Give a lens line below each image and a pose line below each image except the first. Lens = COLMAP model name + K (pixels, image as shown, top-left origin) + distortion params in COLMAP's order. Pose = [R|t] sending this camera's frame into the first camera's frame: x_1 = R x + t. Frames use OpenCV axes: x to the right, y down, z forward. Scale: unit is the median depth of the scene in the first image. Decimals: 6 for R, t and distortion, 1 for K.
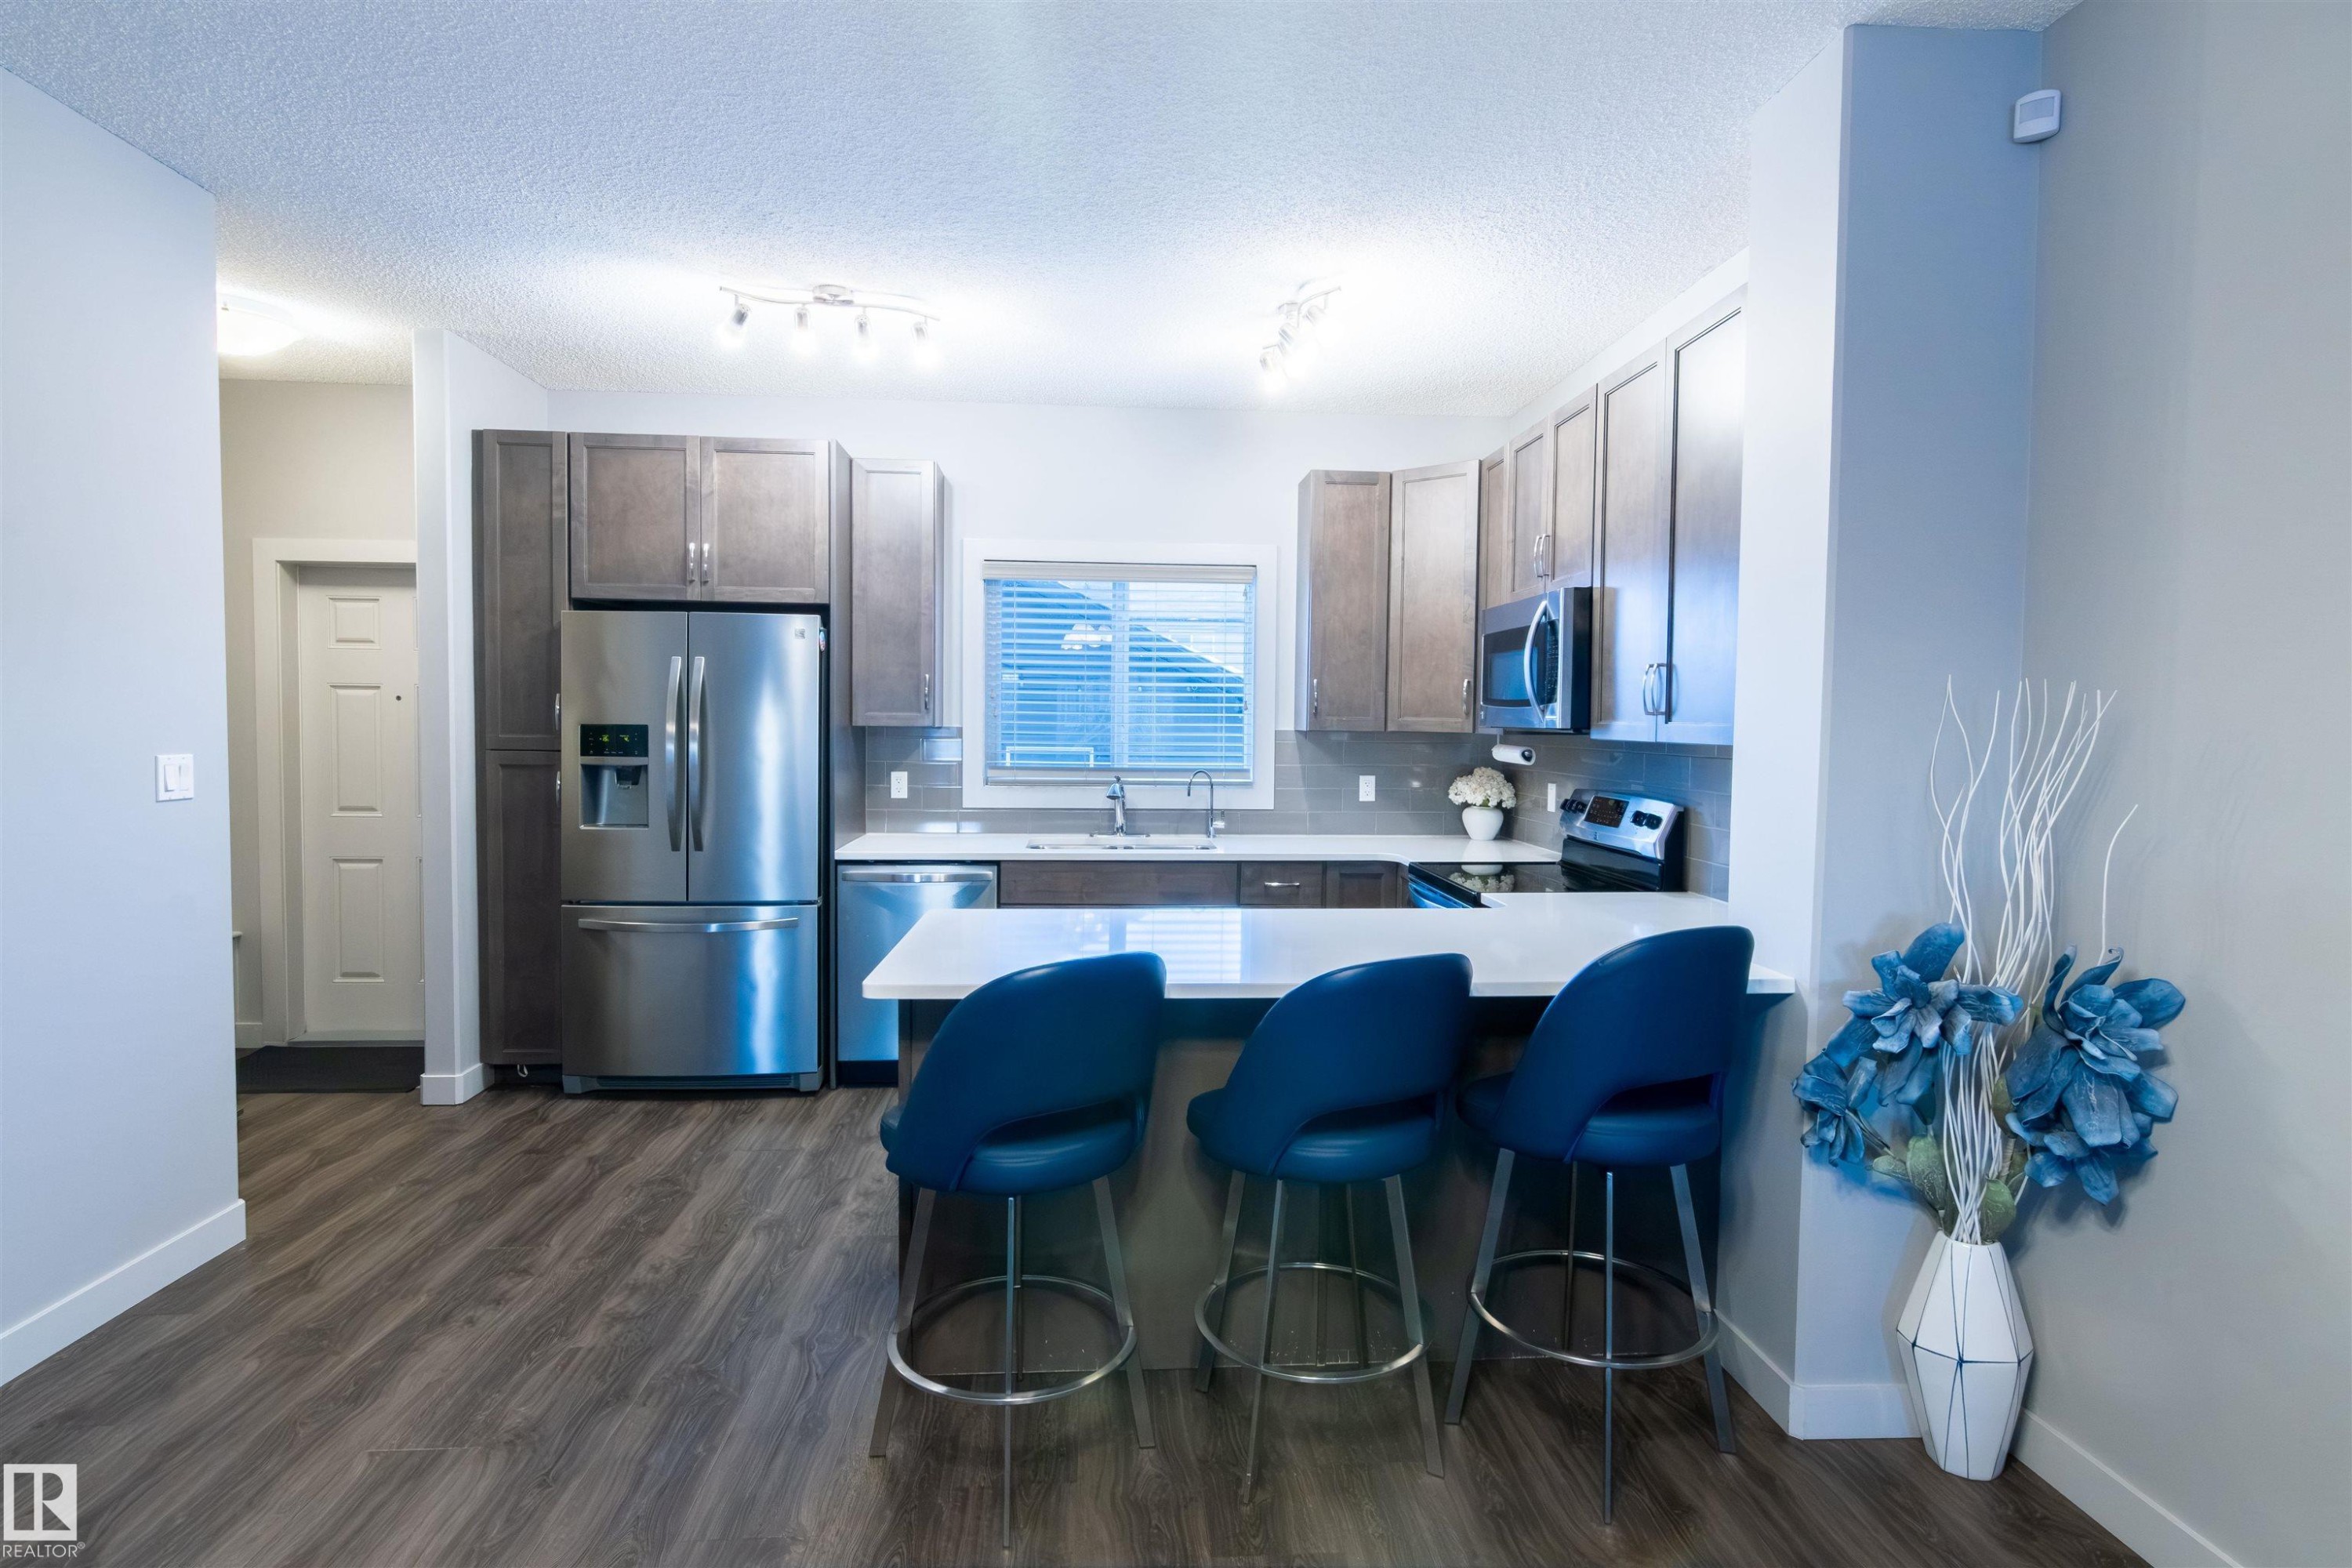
lens RADIAL K [[1203.3, 0, 1186.1], [0, 1203.3, 777.1], [0, 0, 1]] dist [0.001327, 0.001499]
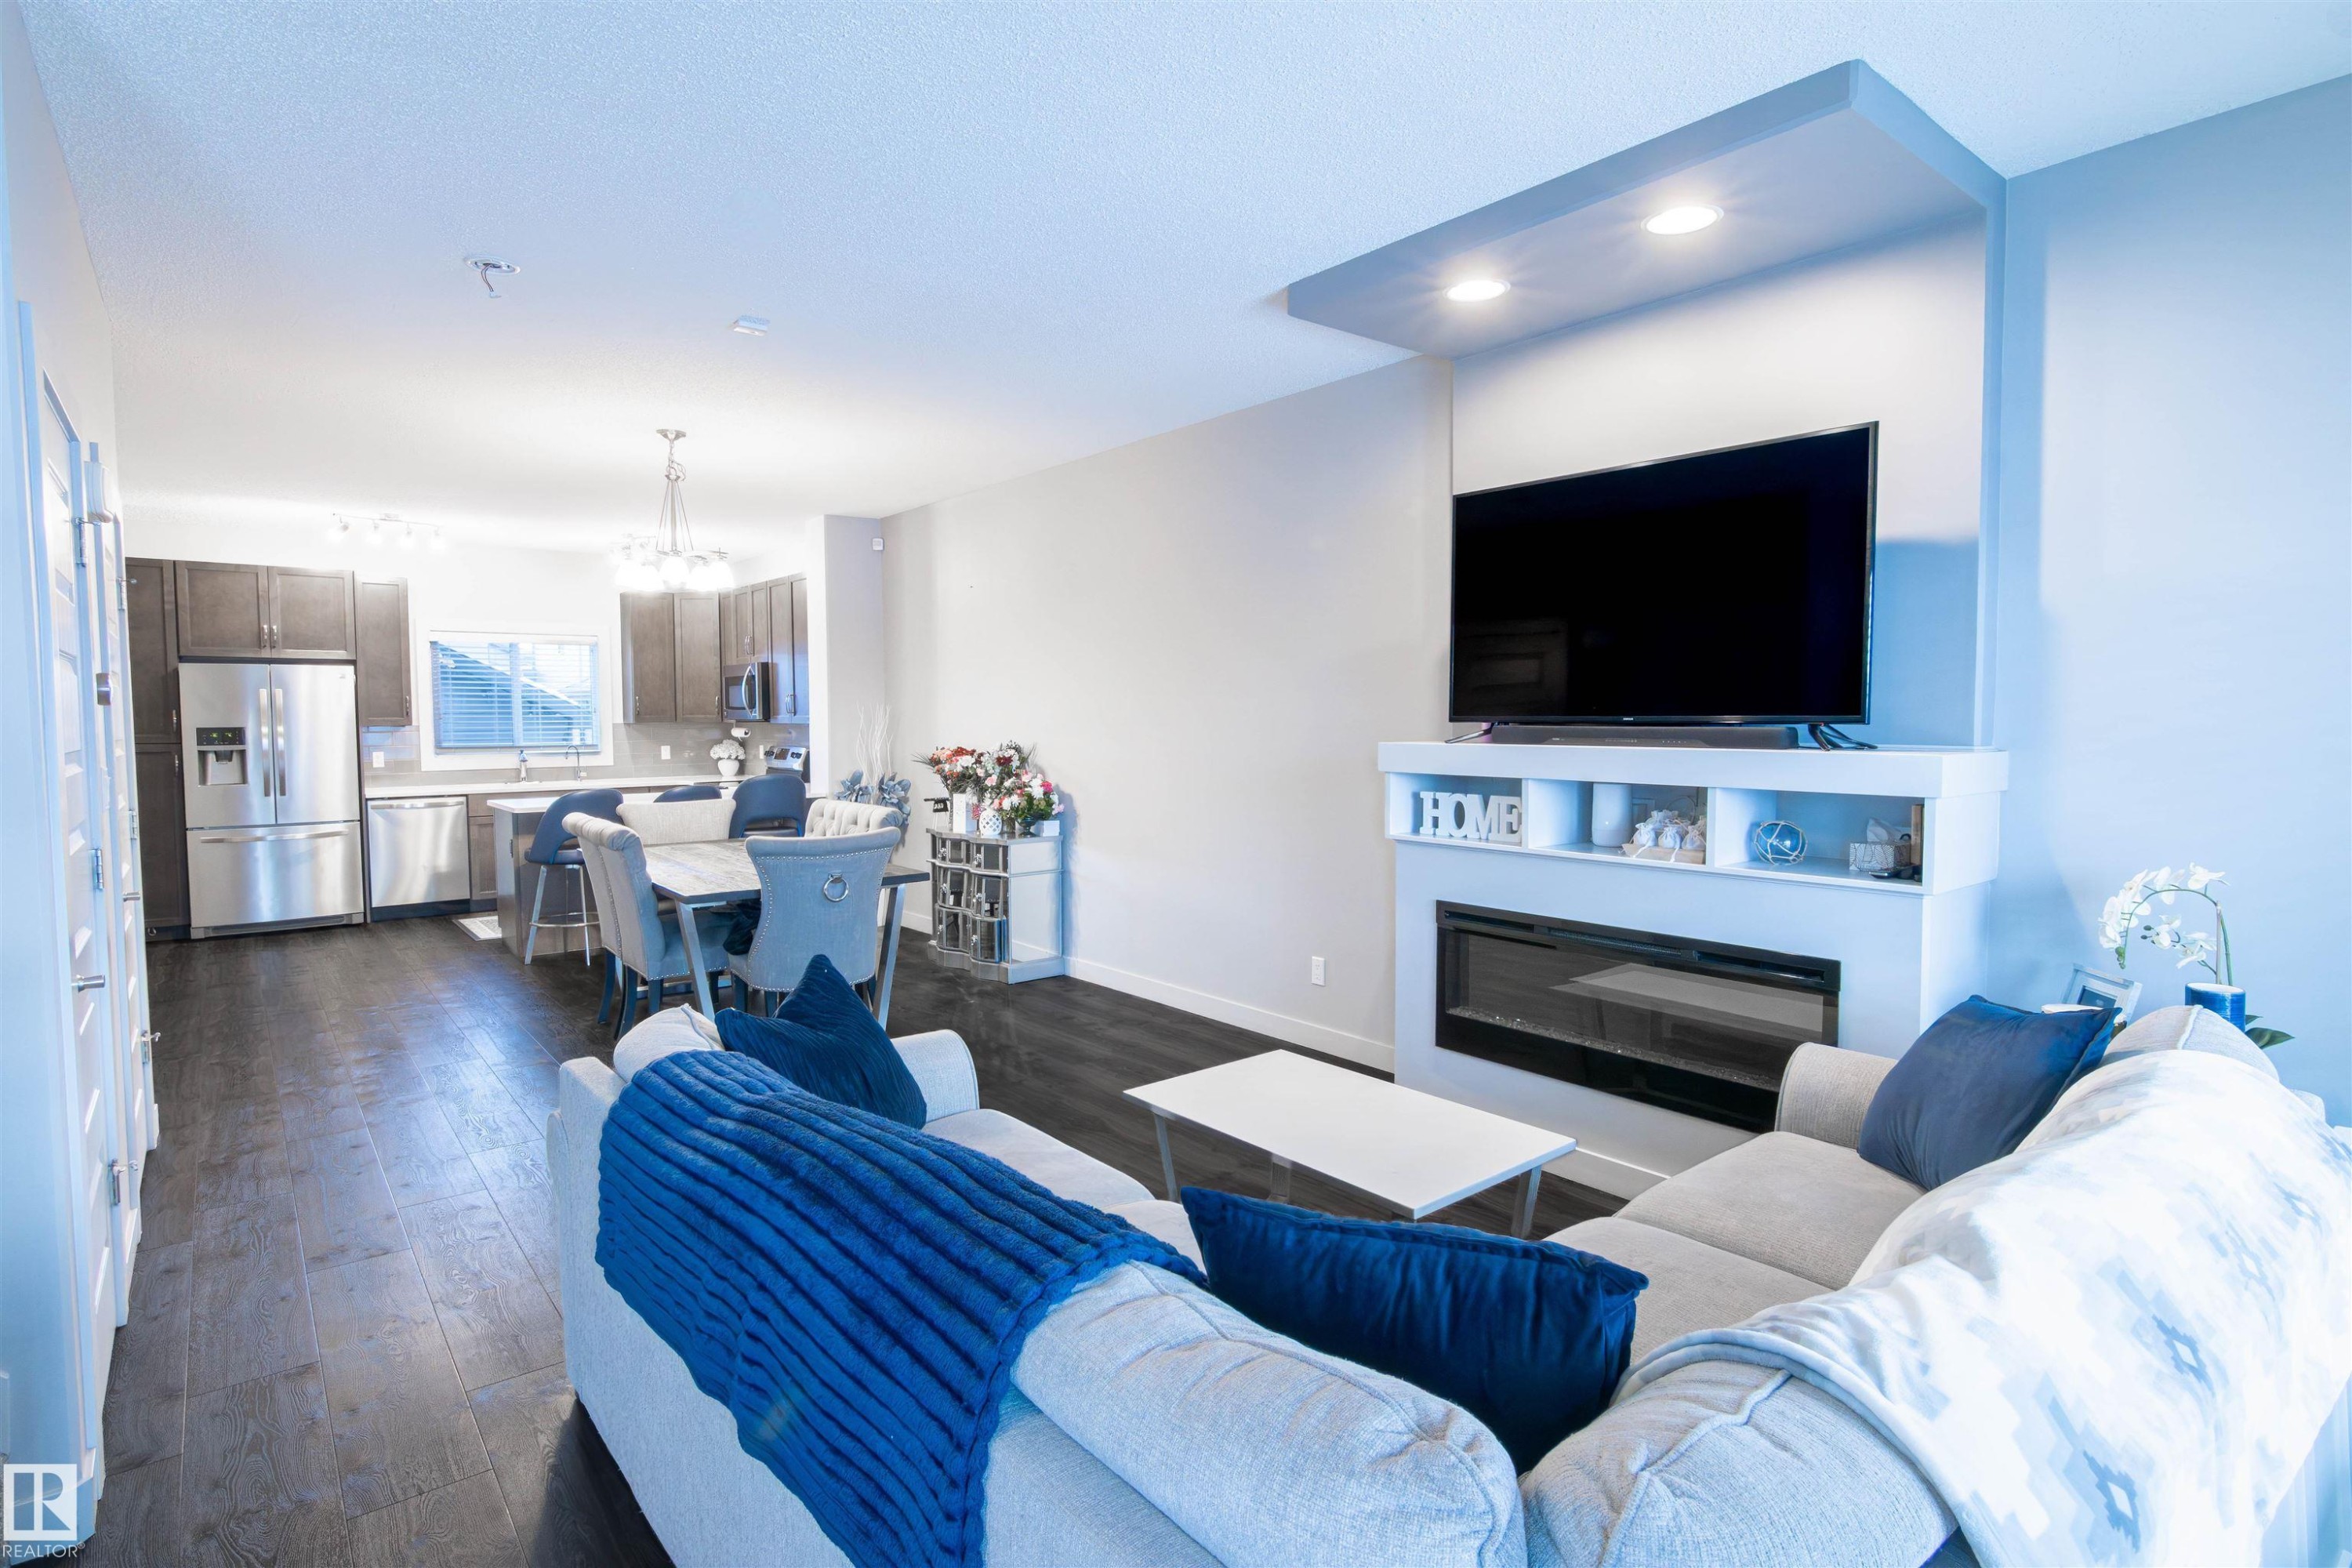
lens RADIAL K [[1203.3, 0, 1186.1], [0, 1203.3, 777.1], [0, 0, 1]] dist [0.001327, 0.001499]
pose [[0.823753, -0.046000, 0.565080, -0.301735], [0.042636, 0.998907, 0.019162, 0.056187], [-0.565344, 0.008308, 0.824814, -1.260865]]
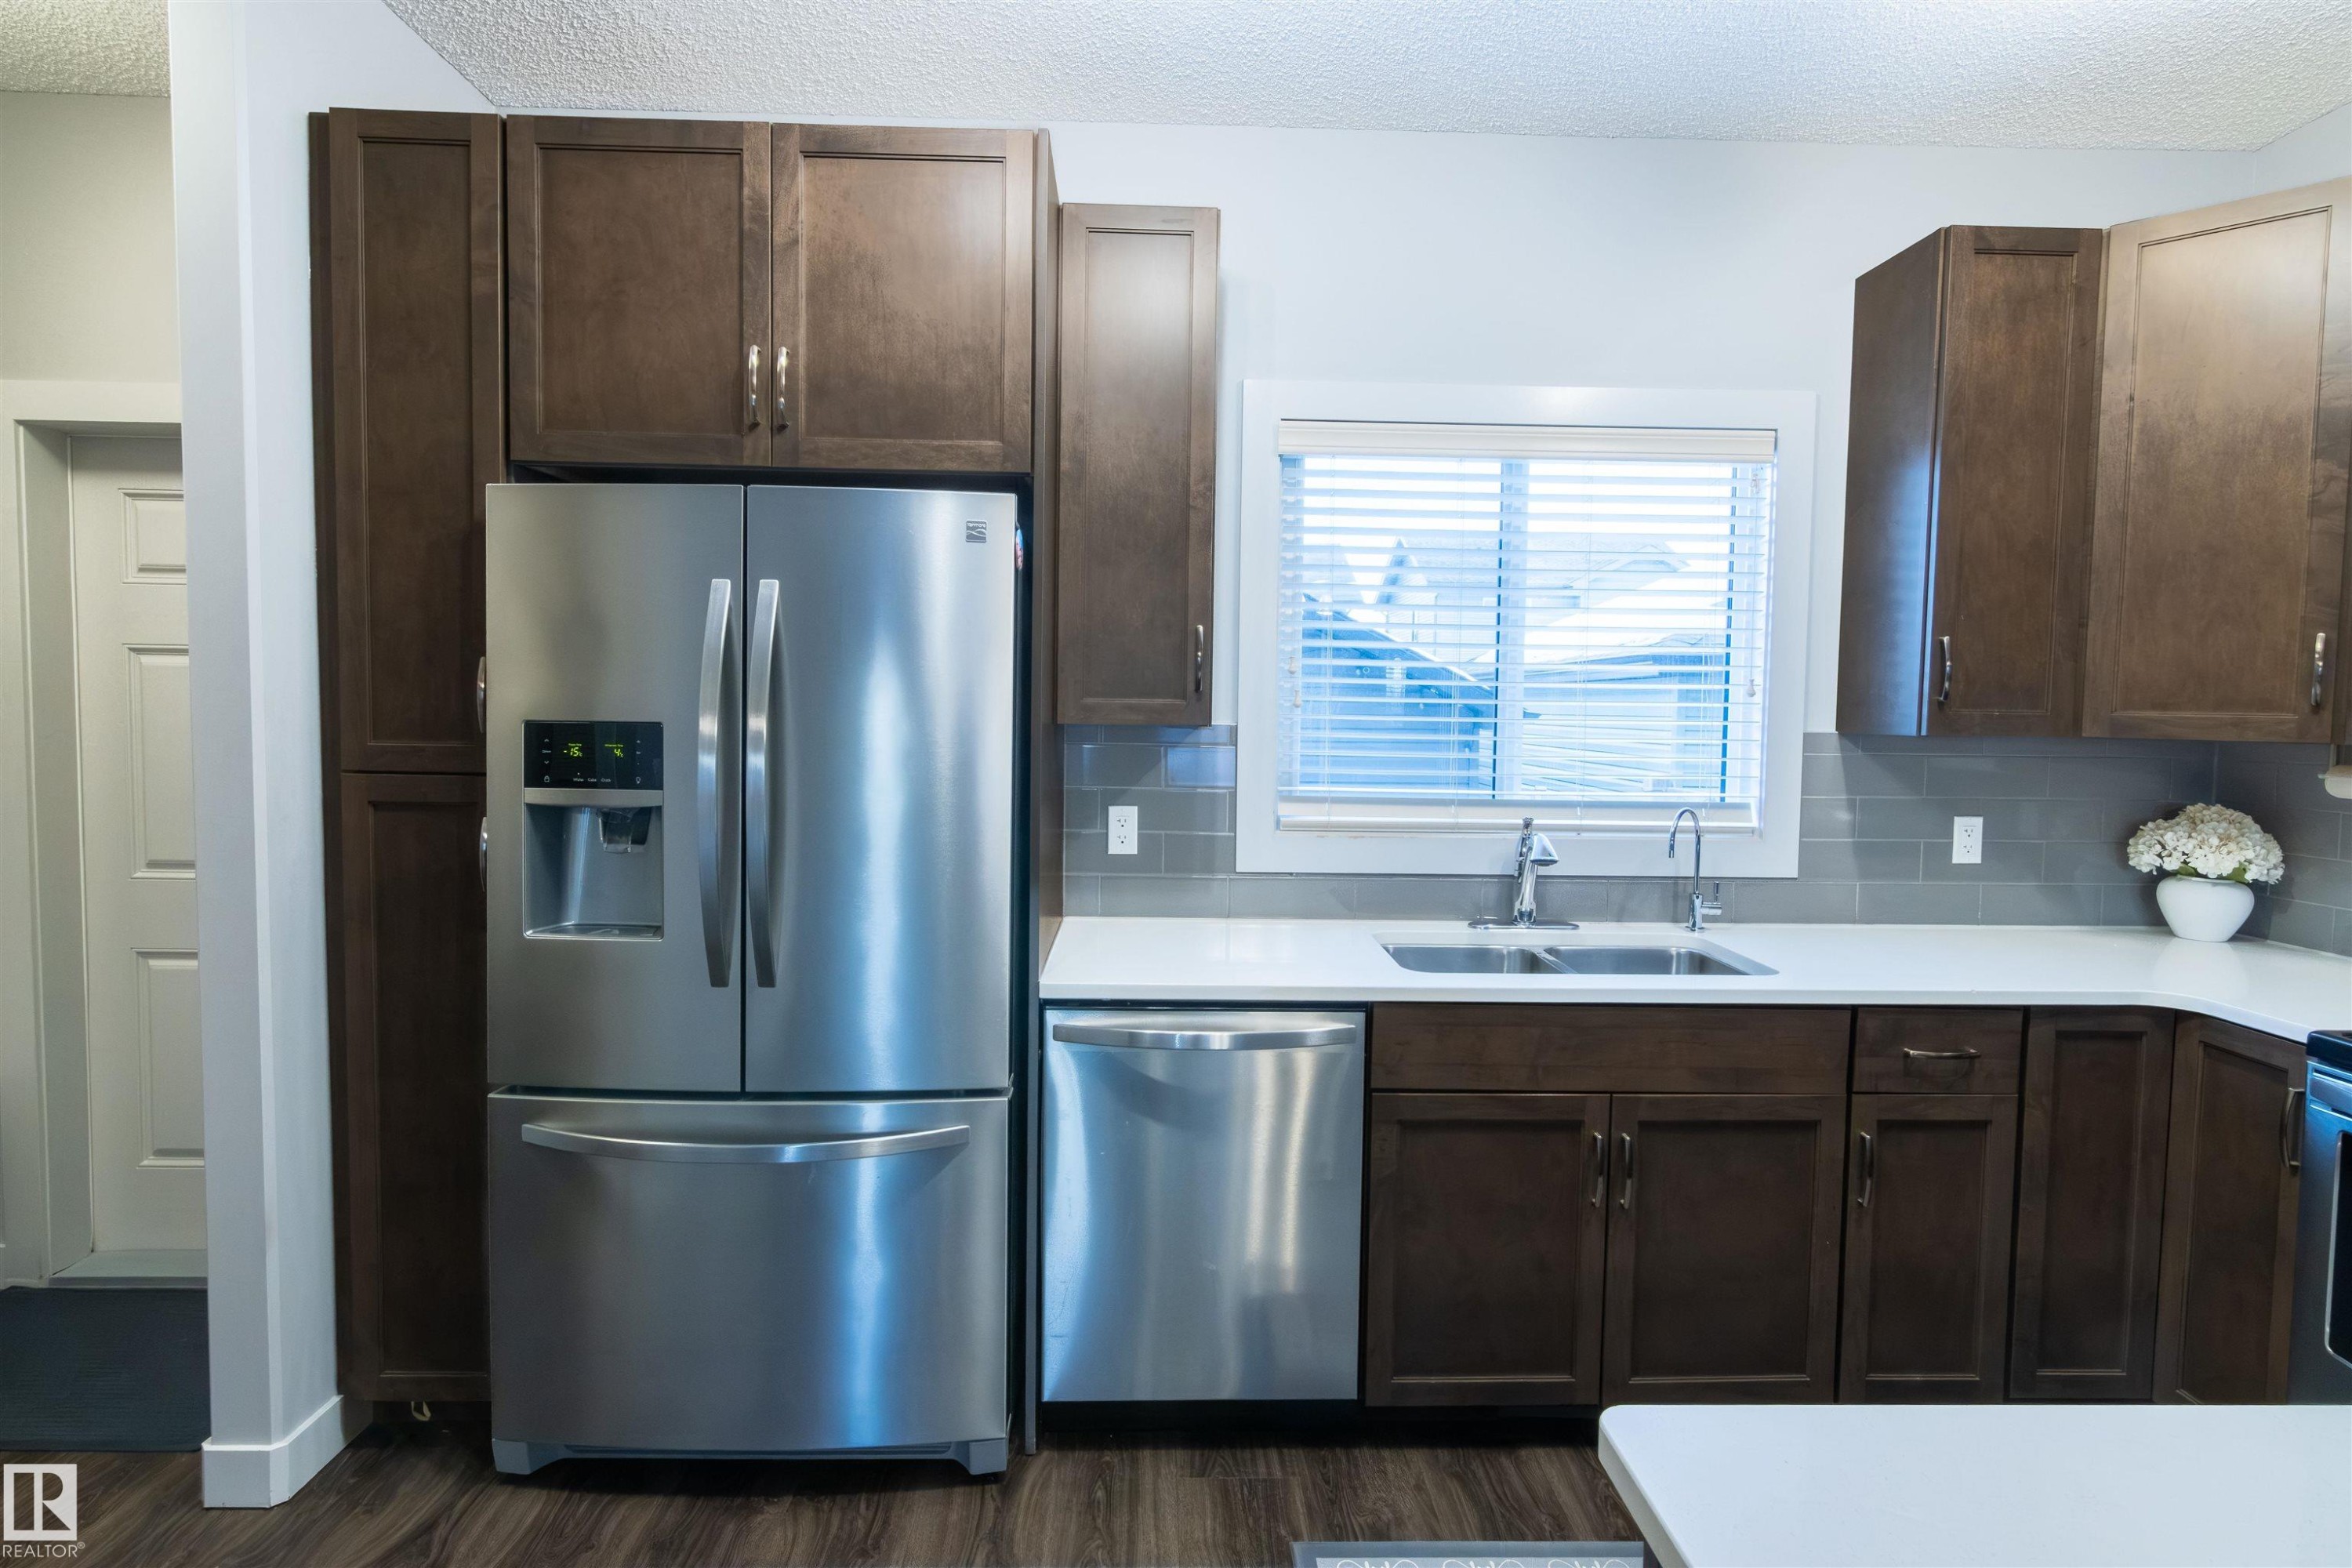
lens RADIAL K [[1203.3, 0, 1186.1], [0, 1203.3, 777.1], [0, 0, 1]] dist [0.001327, 0.001499]
pose [[0.998928, 0.006163, -0.045870, -0.212721], [-0.005719, 0.999936, 0.009795, -0.026889], [0.045927, -0.009522, 0.998899, 0.520513]]
